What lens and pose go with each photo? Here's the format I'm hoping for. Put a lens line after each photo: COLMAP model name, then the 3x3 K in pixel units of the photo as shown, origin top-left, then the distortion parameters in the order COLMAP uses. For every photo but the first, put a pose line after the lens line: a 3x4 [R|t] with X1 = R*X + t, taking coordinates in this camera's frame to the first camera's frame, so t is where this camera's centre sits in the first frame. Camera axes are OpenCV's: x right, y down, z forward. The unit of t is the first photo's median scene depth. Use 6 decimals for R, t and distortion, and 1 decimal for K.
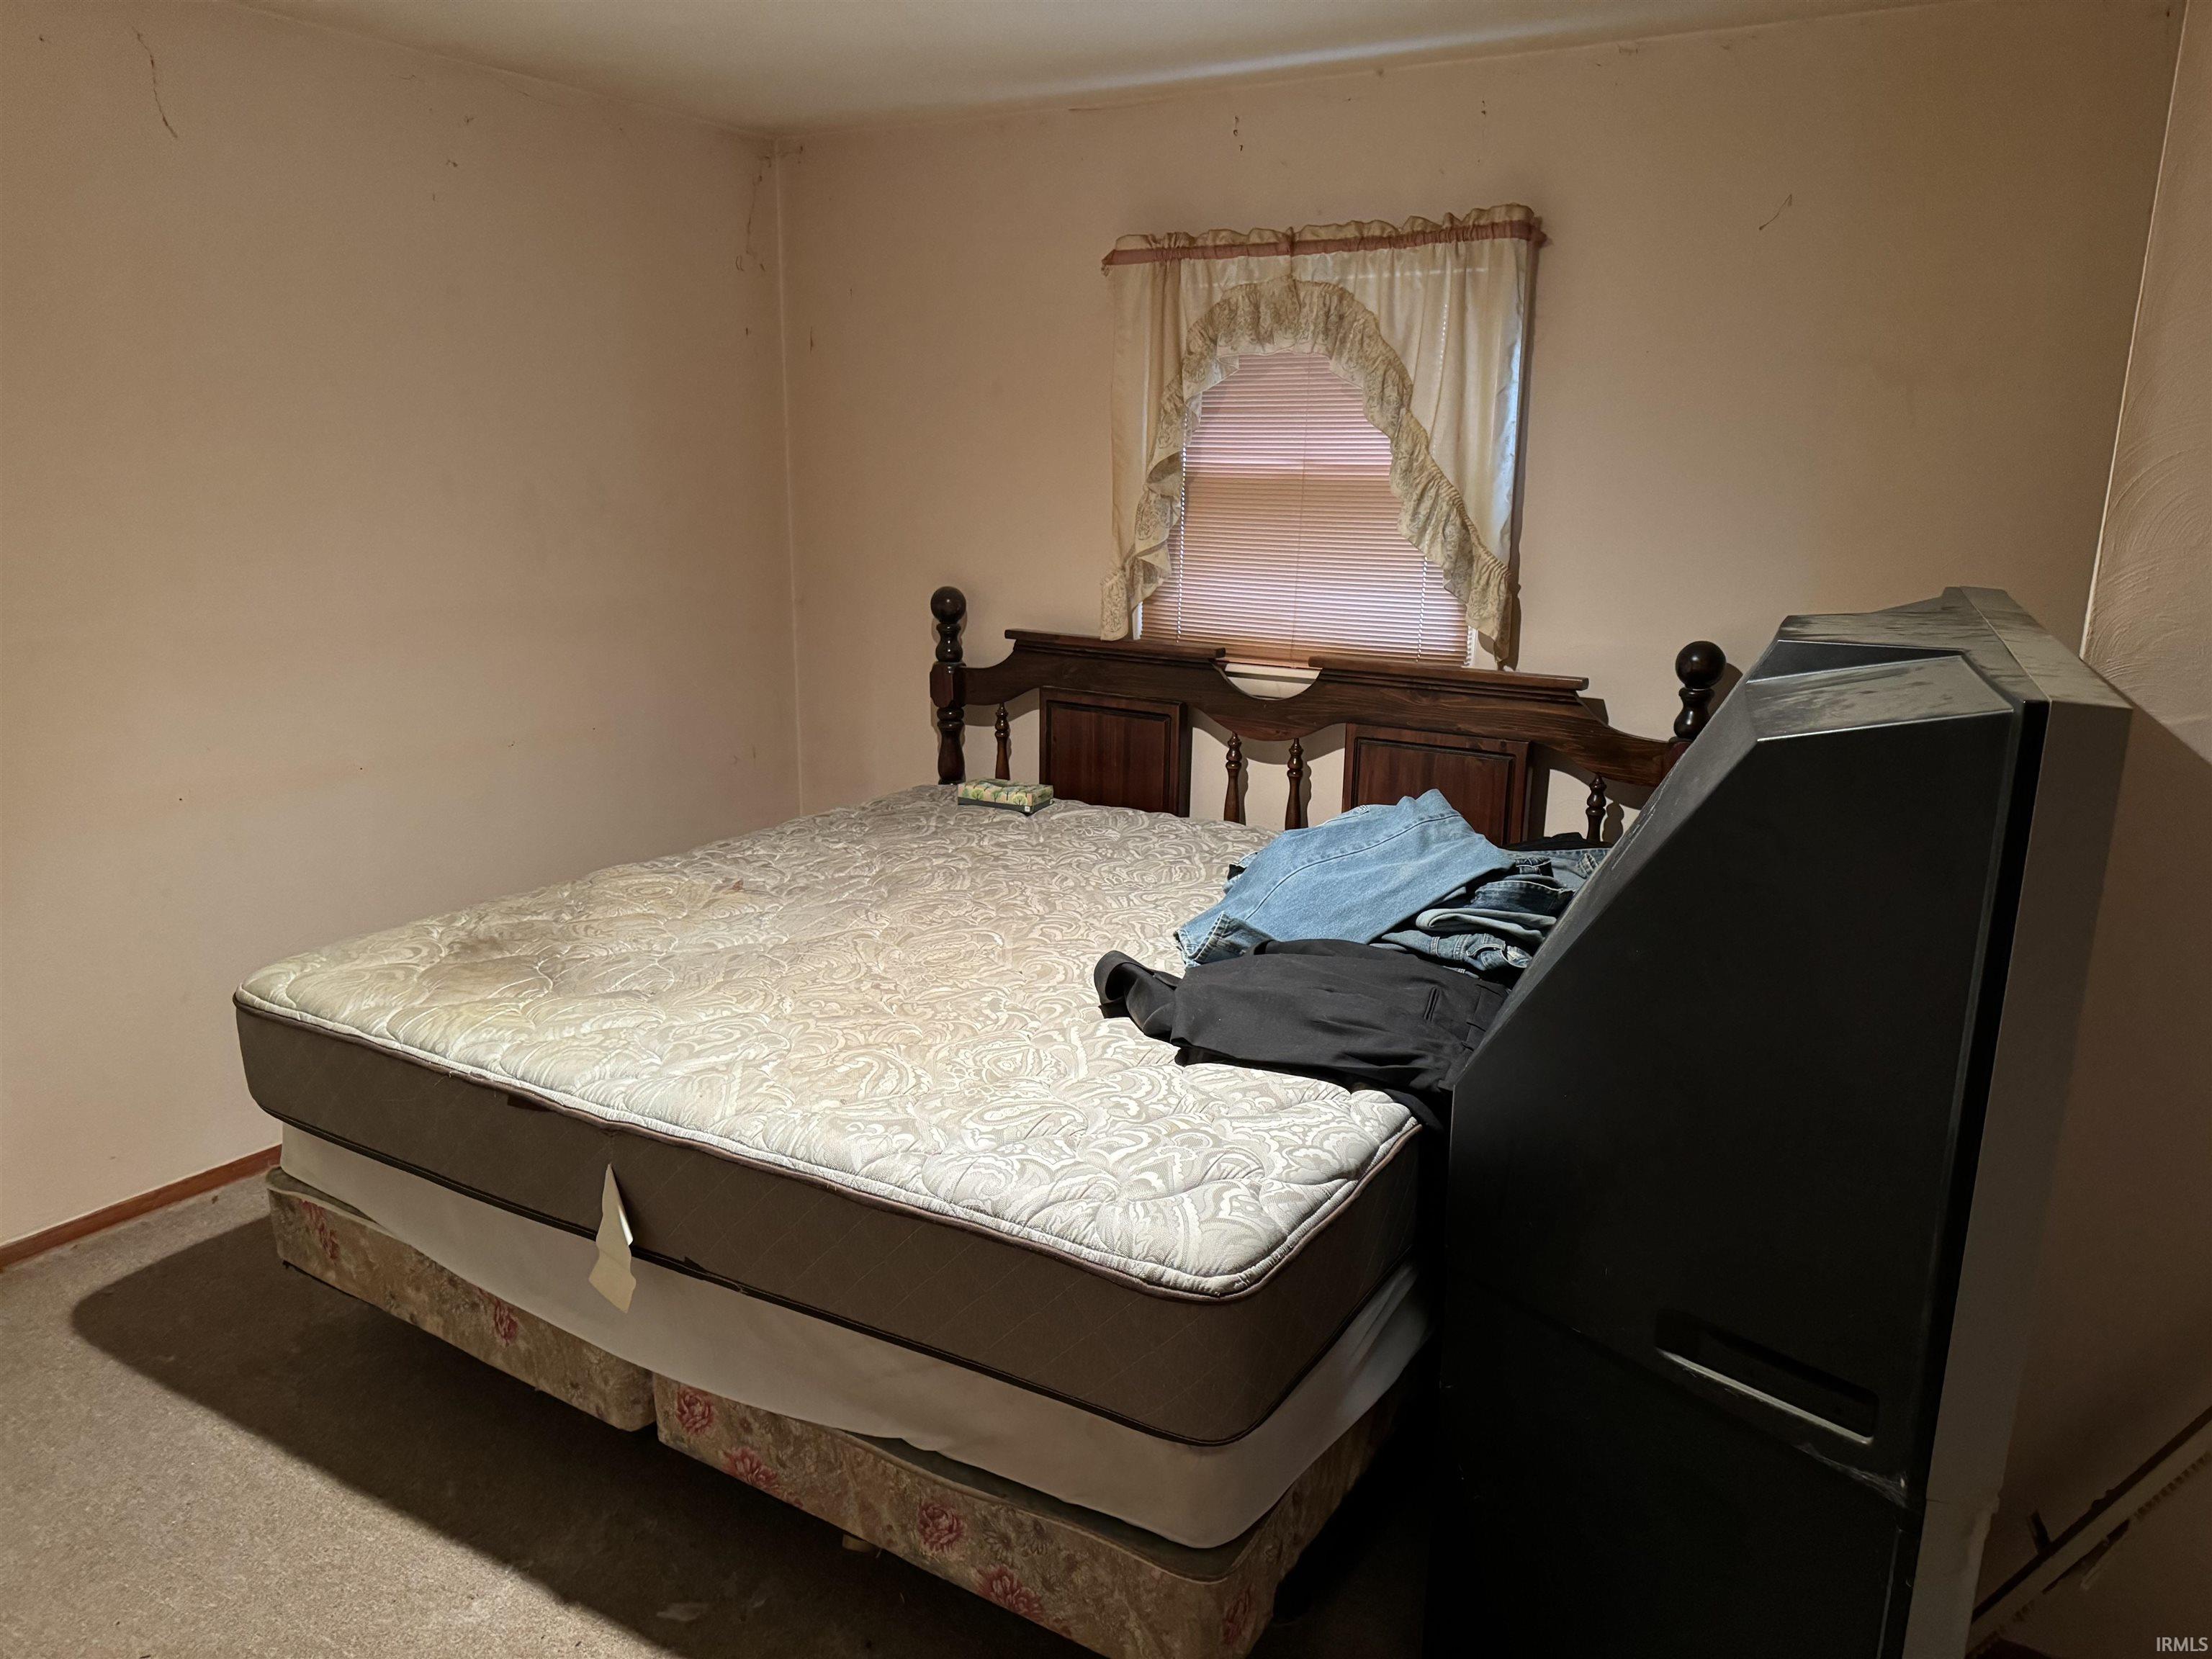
lens RADIAL K [[1557.4, 0, 1106.0], [0, 1557.4, 829.5], [0, 0, 1]] dist [0.141675, -0.229337]
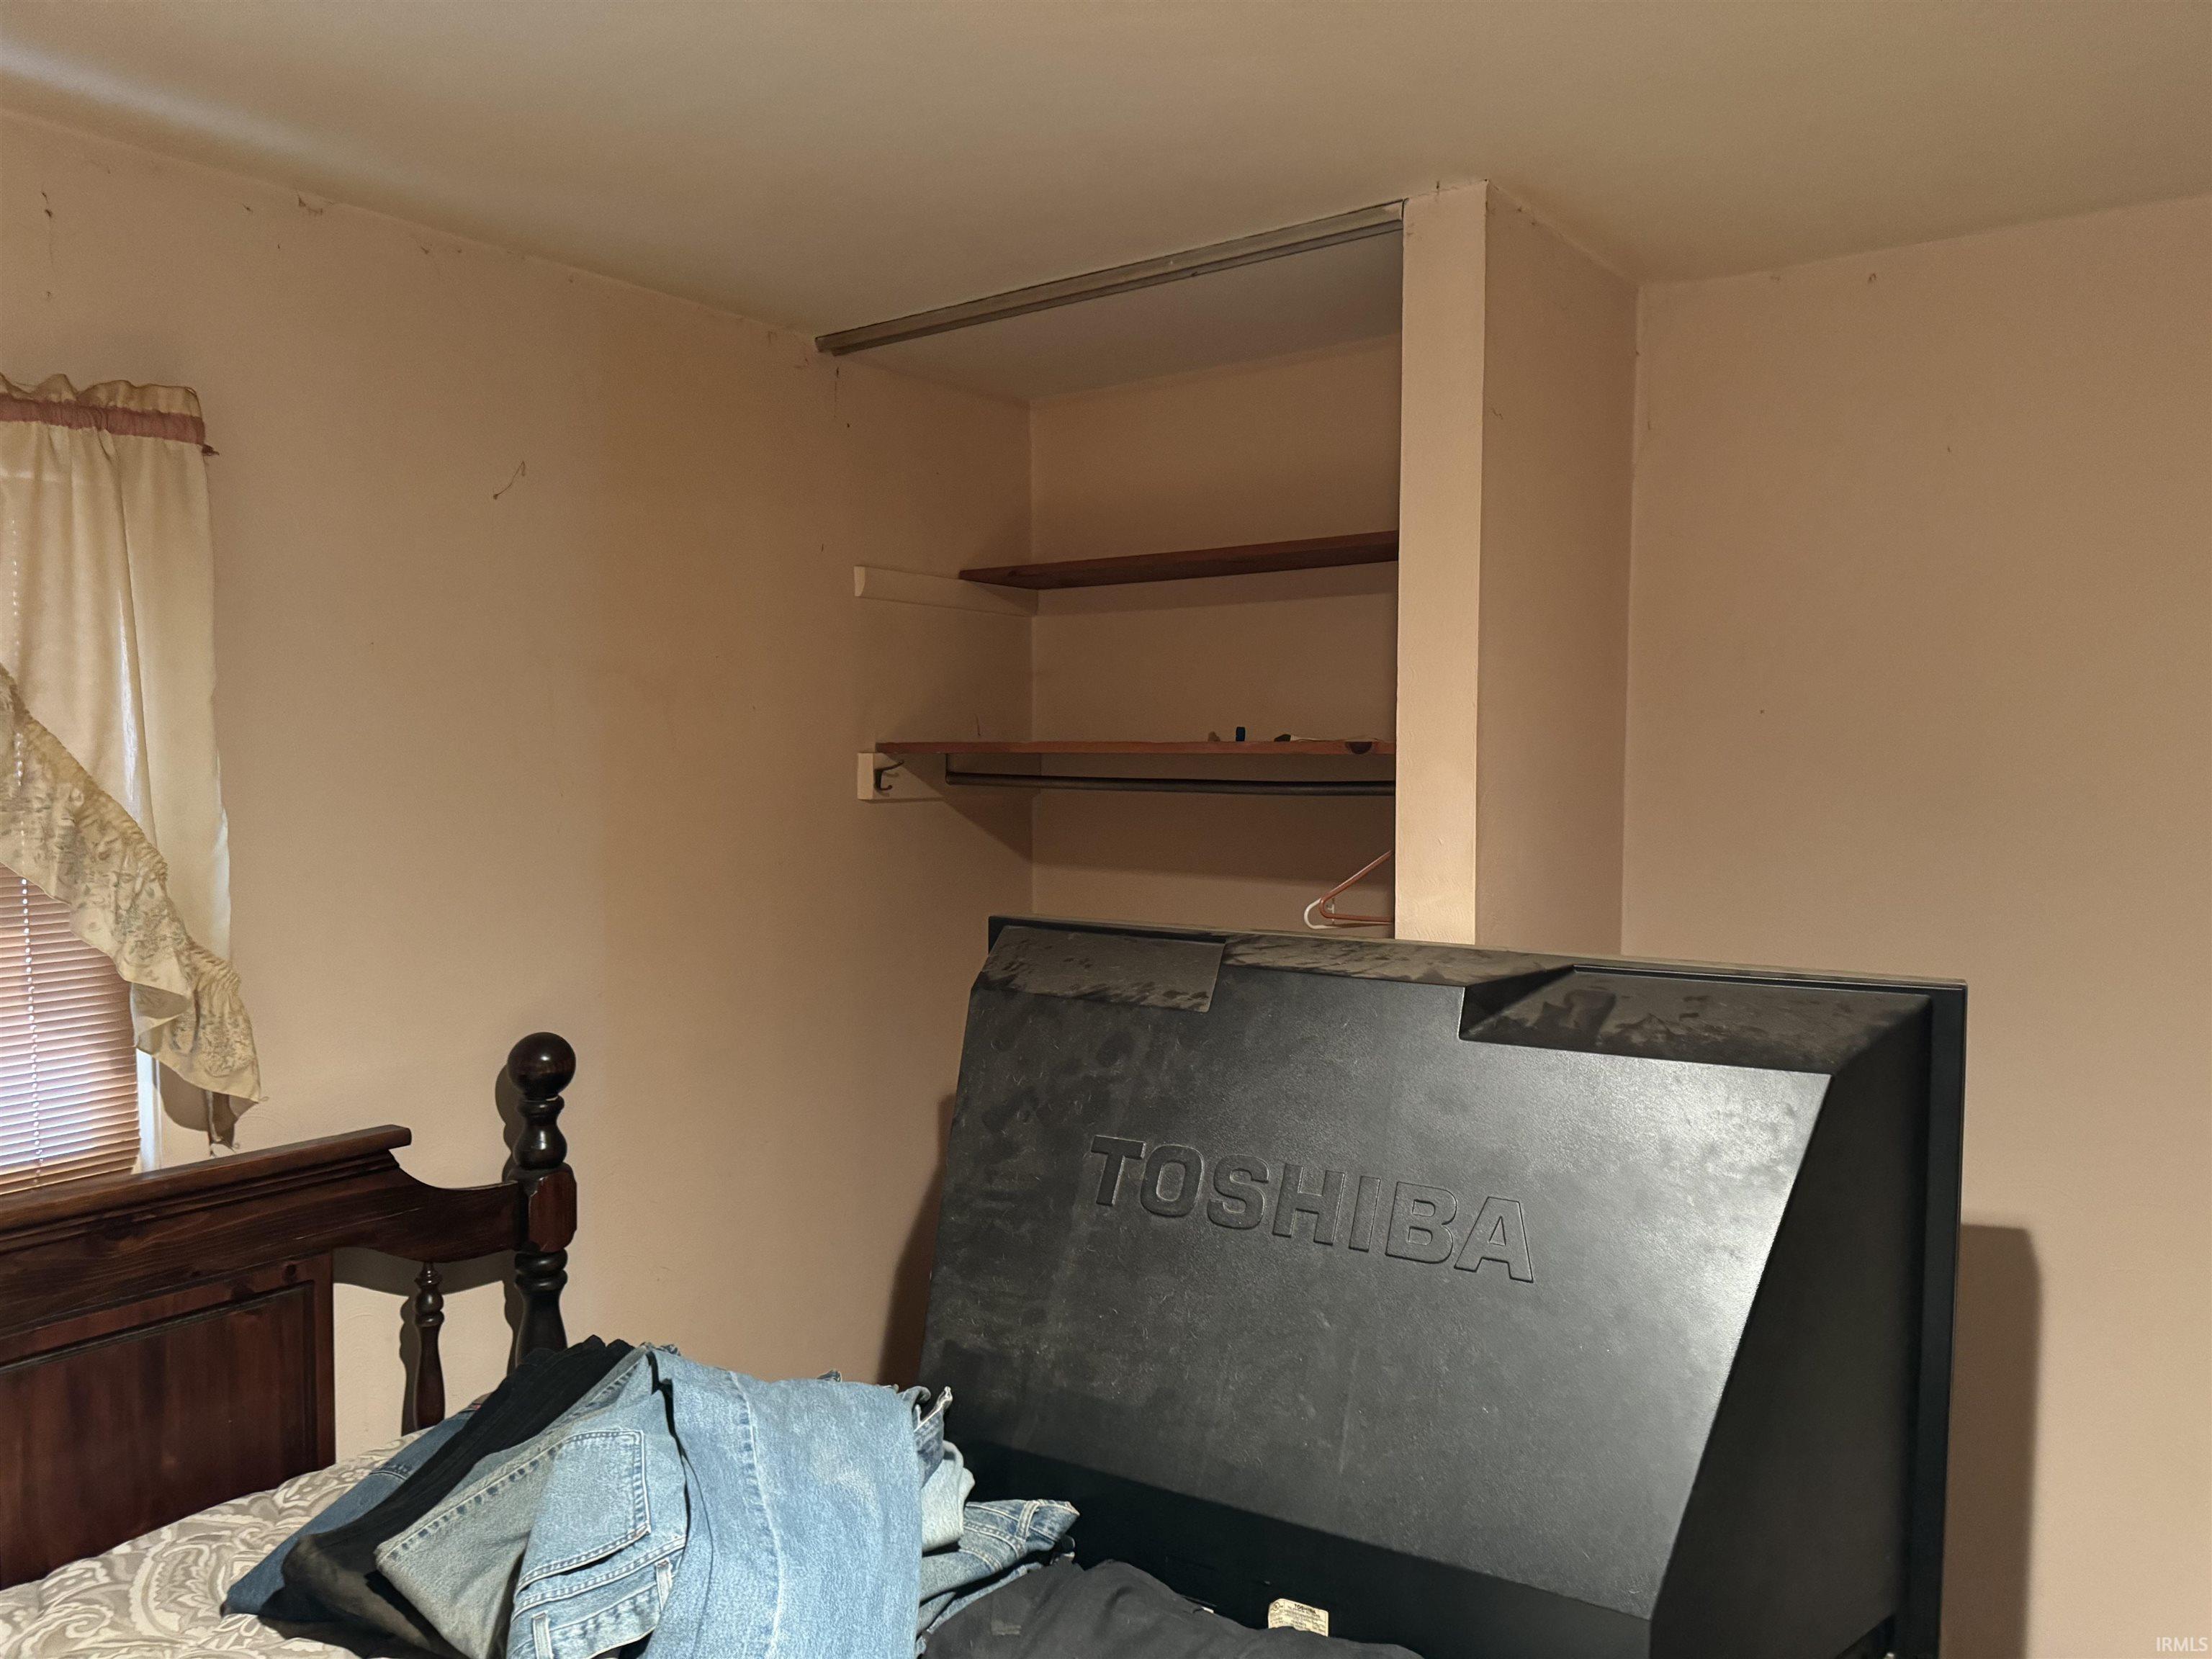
lens RADIAL K [[1557.4, 0, 1106.0], [0, 1557.4, 829.5], [0, 0, 1]] dist [0.141675, -0.229337]
pose [[0.107212, -0.060767, 0.992377, -0.301095], [0.245949, 0.968729, 0.032747, -0.164509], [-0.963335, 0.240564, 0.118805, 0.622395]]
